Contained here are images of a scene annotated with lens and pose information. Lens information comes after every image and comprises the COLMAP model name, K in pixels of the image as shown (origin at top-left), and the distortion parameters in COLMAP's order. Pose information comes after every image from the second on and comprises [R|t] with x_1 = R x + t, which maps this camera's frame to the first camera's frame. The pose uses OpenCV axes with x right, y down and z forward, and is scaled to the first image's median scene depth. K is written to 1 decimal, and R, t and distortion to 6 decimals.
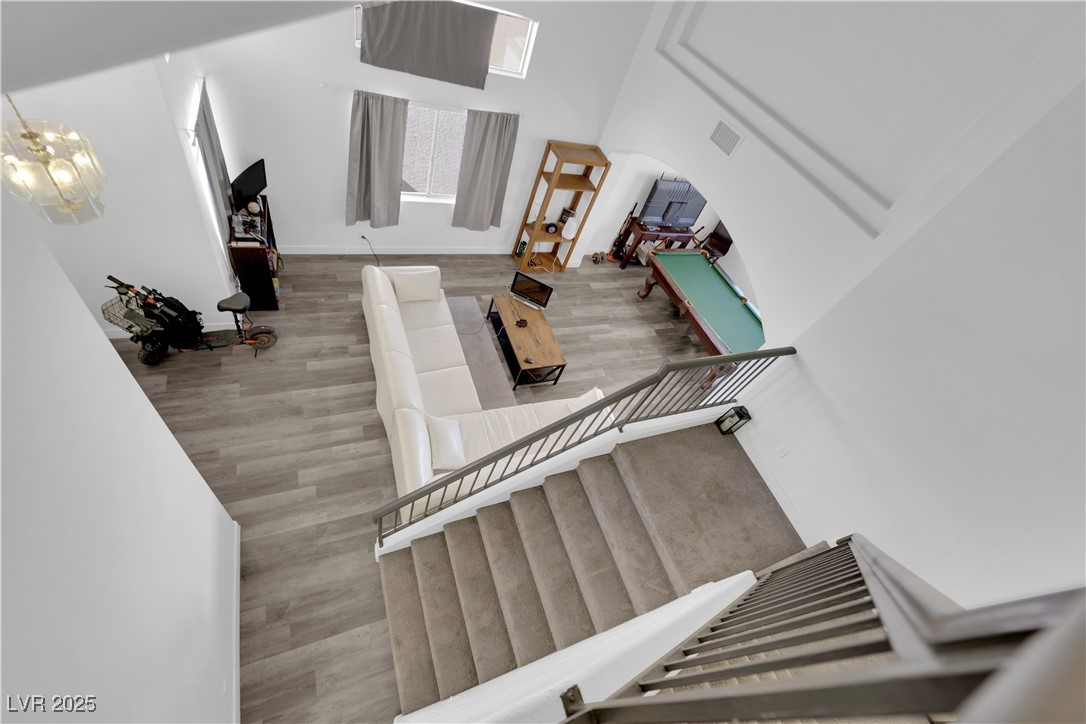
lens RADIAL K [[435.8, 0, 544.0], [0, 435.8, 357.3], [0, 0, 1]] dist [-0.012533, -0.002891]
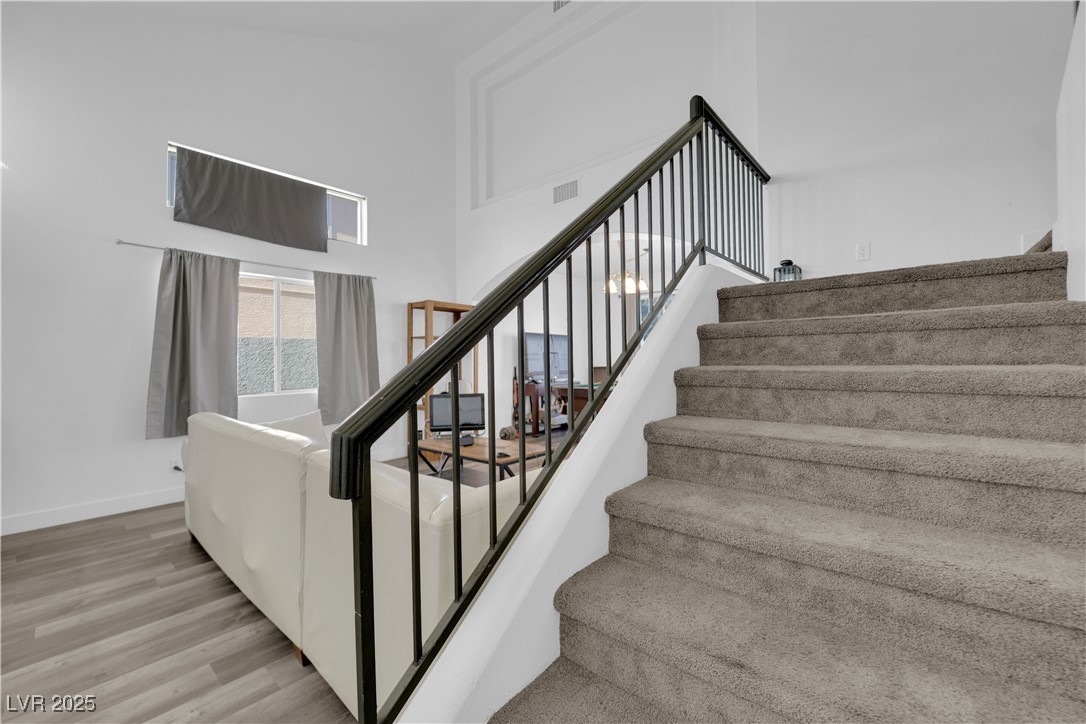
lens RADIAL K [[435.8, 0, 543.4], [0, 435.8, 358.6], [0, 0, 1]] dist [-0.012533, -0.002891]
pose [[0.839196, -0.300724, 0.453118, -0.254797], [0.535255, 0.604110, -0.590384, 0.359039], [-0.096190, 0.737981, 0.667931, 0.511327]]
